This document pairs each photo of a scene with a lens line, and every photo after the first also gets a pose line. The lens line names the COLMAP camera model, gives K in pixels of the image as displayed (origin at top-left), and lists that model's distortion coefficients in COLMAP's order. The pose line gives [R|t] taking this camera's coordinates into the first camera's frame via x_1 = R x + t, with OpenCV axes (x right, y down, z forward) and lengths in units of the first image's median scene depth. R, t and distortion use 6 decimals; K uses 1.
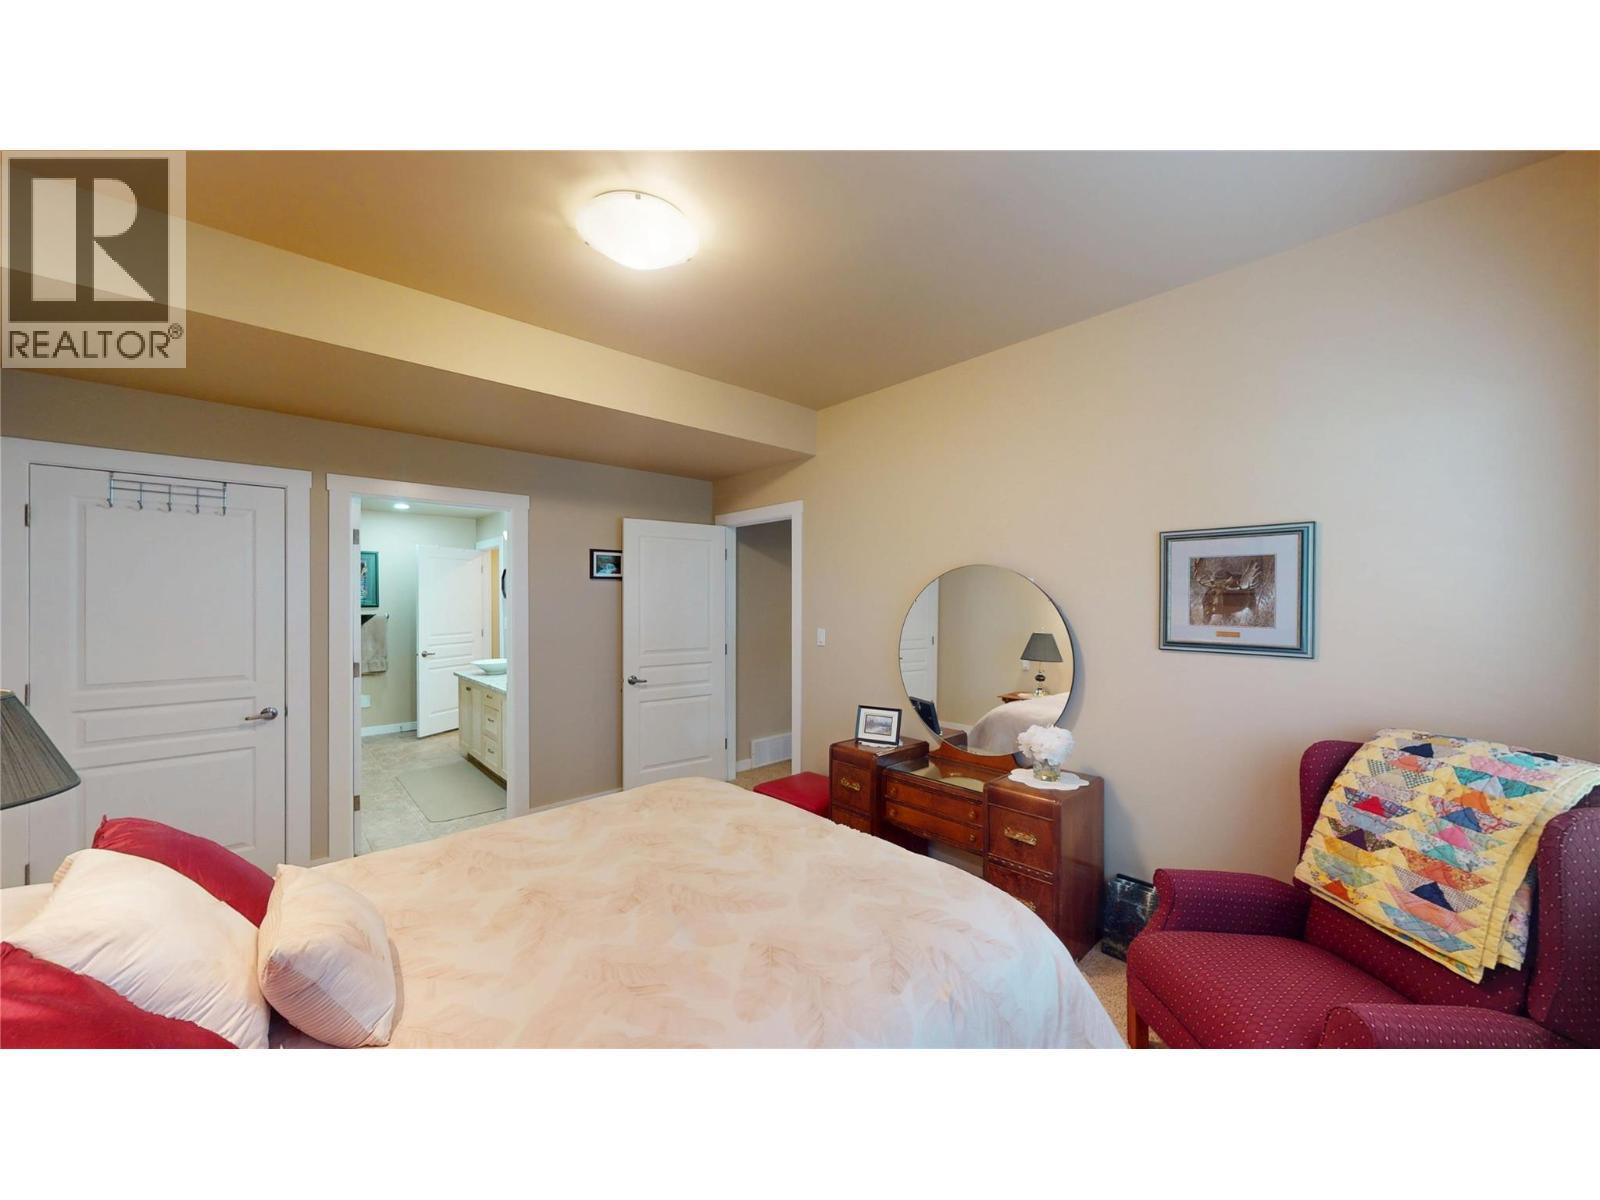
lens RADIAL K [[586.5, 0, 800.0], [0, 586.5, 600.0], [0, 0, 1]] dist [0.000919, 0.000036]
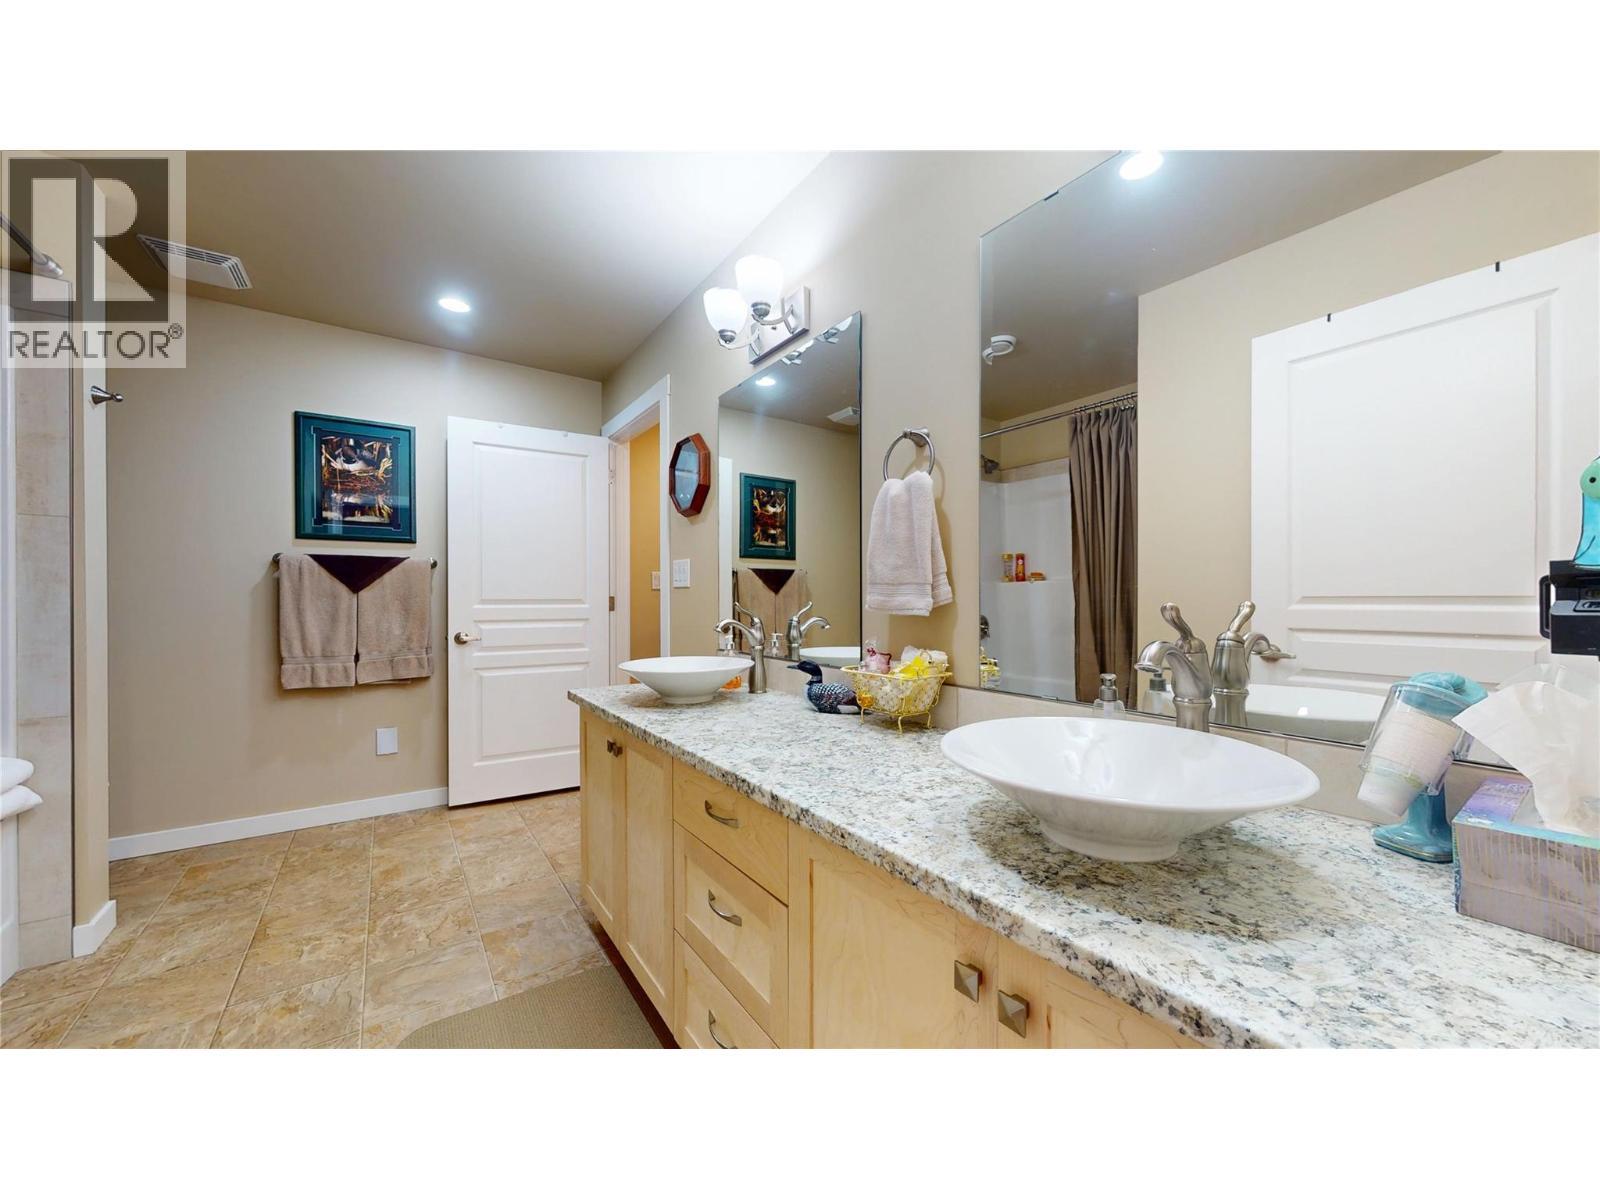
lens RADIAL K [[586.5, 0, 800.0], [0, 586.5, 600.0], [0, 0, 1]] dist [0.000919, 0.000036]
pose [[0.988718, -0.012228, -0.149289, -0.356615], [0.014116, 0.999833, 0.011594, 0.057764], [0.149123, -0.013571, 0.988726, 0.598778]]
